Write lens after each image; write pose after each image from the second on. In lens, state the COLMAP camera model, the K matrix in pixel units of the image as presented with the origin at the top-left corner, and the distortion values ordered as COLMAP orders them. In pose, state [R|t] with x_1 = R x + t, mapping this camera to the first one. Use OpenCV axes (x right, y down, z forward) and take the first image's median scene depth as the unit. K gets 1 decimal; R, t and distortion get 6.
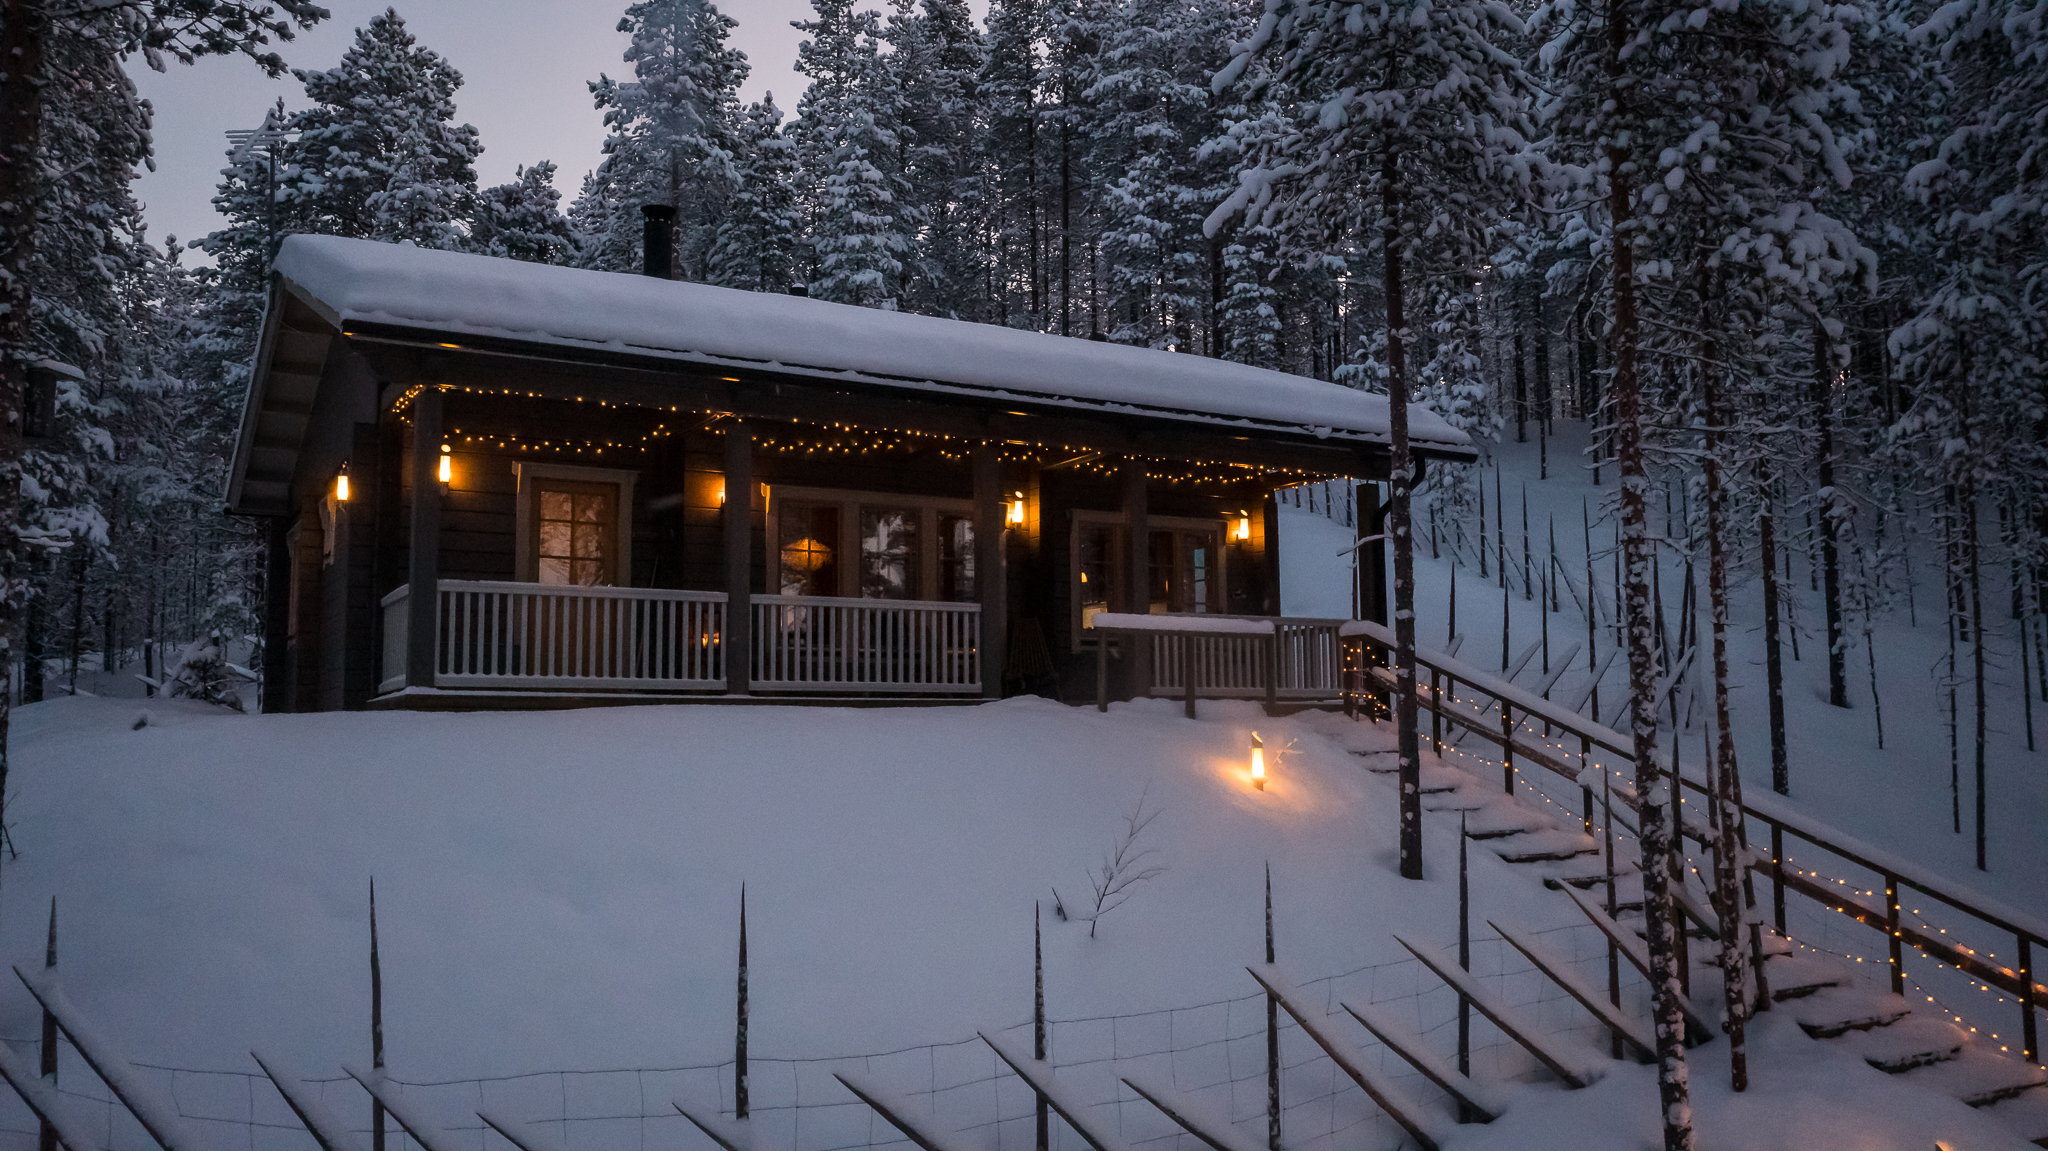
lens RADIAL K [[1634.5, 0, 1020.4], [0, 1634.5, 553.3], [0, 0, 1]] dist [0.000078, 0.009626]
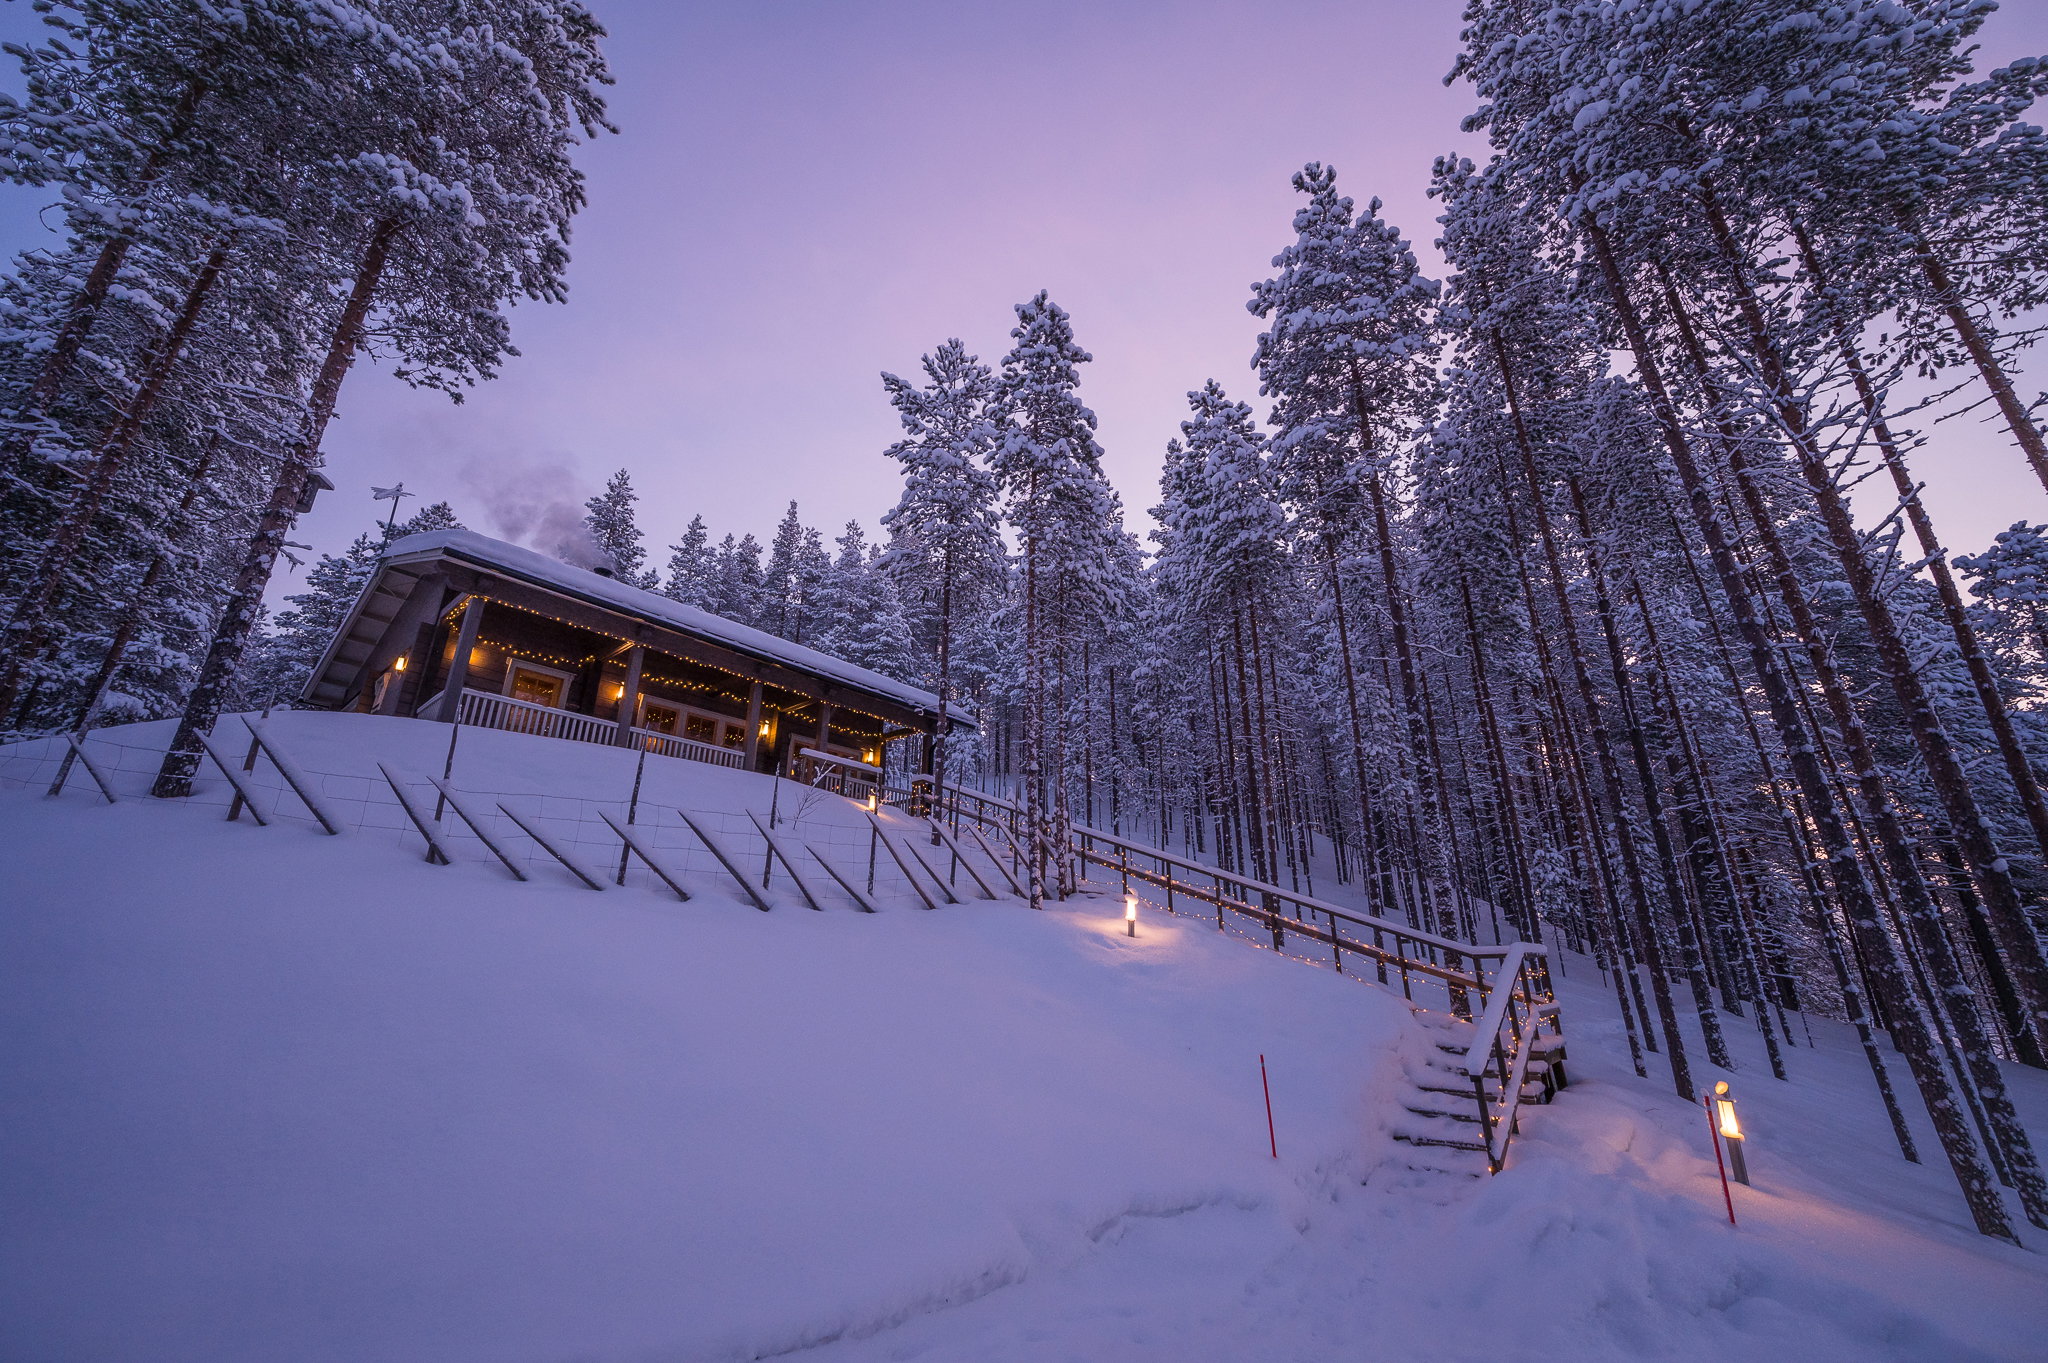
lens RADIAL K [[808.7, 0, 1024.0], [0, 808.7, 681.5], [0, 0, 1]] dist [0.001081, 0.000086]
pose [[0.944391, 0.127654, 0.303035, -0.010499], [-0.047107, 0.964586, -0.259528, 0.170779], [-0.325433, 0.230821, 0.916960, -0.085371]]
